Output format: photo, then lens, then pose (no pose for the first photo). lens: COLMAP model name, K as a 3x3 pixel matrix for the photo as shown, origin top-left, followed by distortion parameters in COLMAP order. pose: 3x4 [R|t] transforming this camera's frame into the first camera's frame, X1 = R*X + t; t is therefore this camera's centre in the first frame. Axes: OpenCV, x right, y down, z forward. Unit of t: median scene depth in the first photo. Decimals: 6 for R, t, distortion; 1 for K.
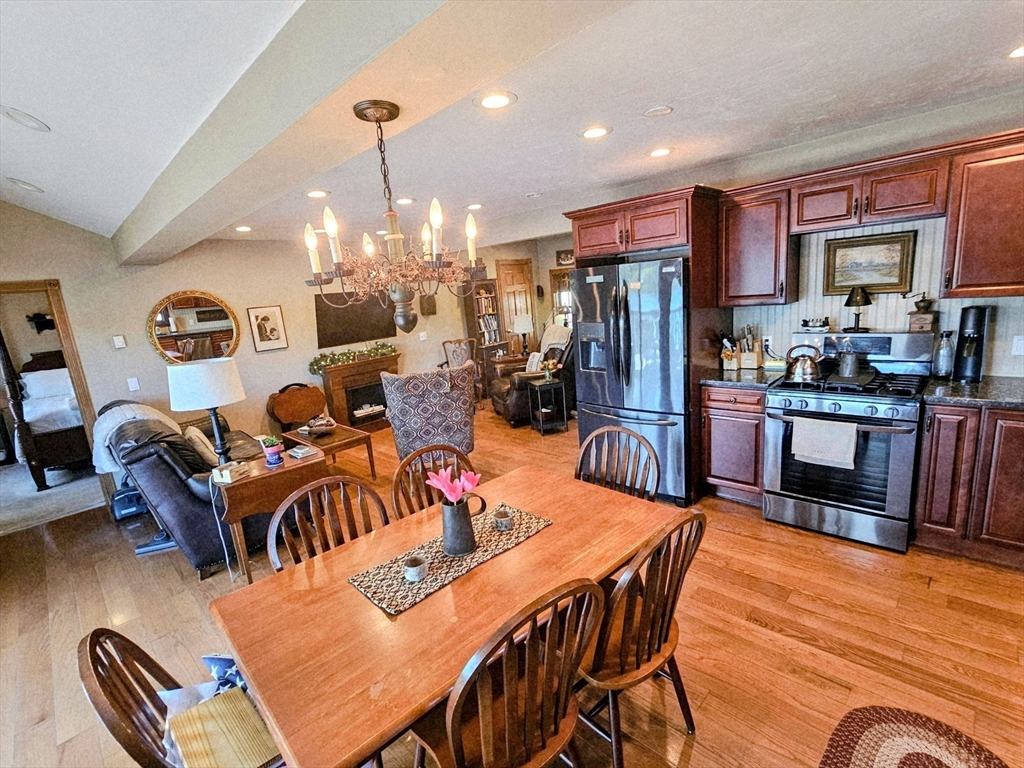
lens RADIAL K [[472.4, 0, 513.8], [0, 472.4, 388.7], [0, 0, 1]] dist [0.000127, 0.000071]
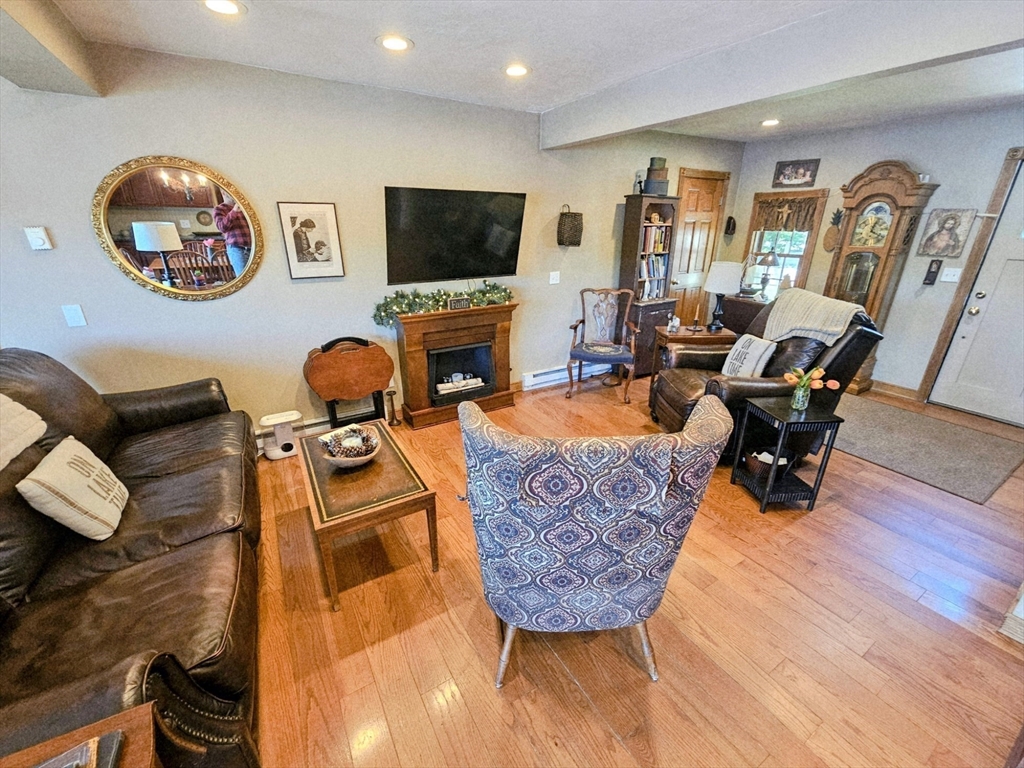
lens RADIAL K [[418.2, 0, 511.1], [0, 418.2, 389.1], [0, 0, 1]] dist [-0.001471, -0.000249]
pose [[0.962762, 0.176647, -0.204659, -0.115250], [-0.138388, 0.972326, 0.188232, -0.068447], [0.232246, -0.152900, 0.960564, 0.446792]]
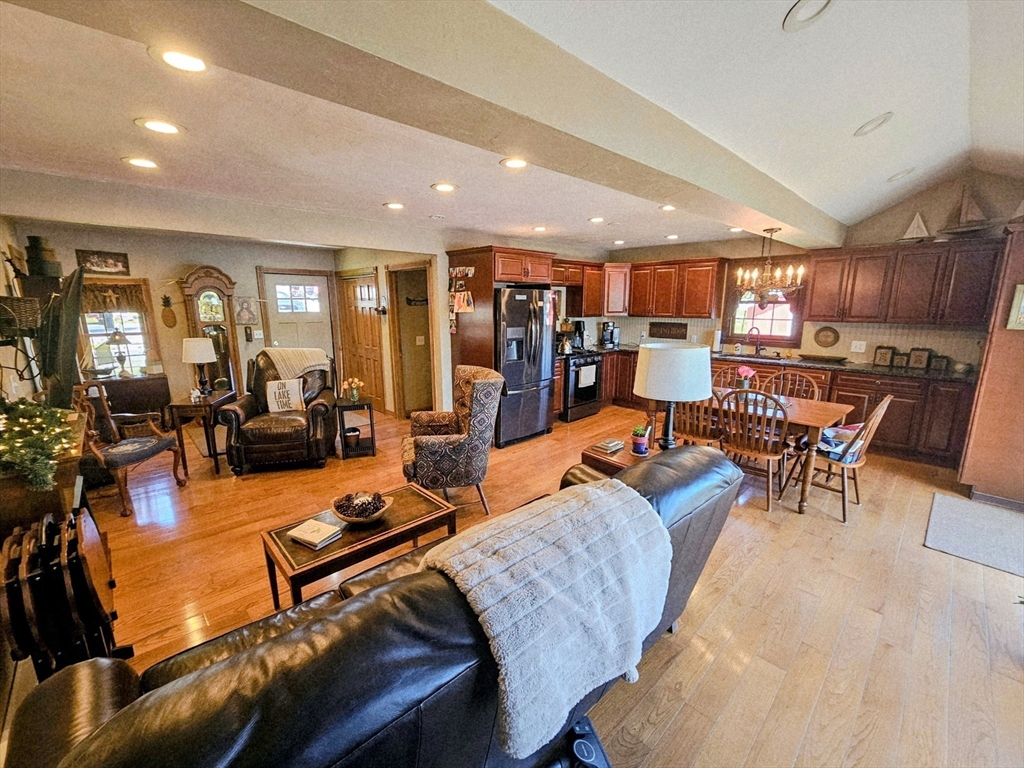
lens RADIAL K [[418.2, 0, 511.1], [0, 418.2, 389.1], [0, 0, 1]] dist [-0.001471, -0.000249]
pose [[0.040800, -0.115027, 0.992524, -0.641350], [0.208475, 0.972468, 0.104133, -0.052713], [-0.977176, 0.202668, 0.063657, 0.561948]]
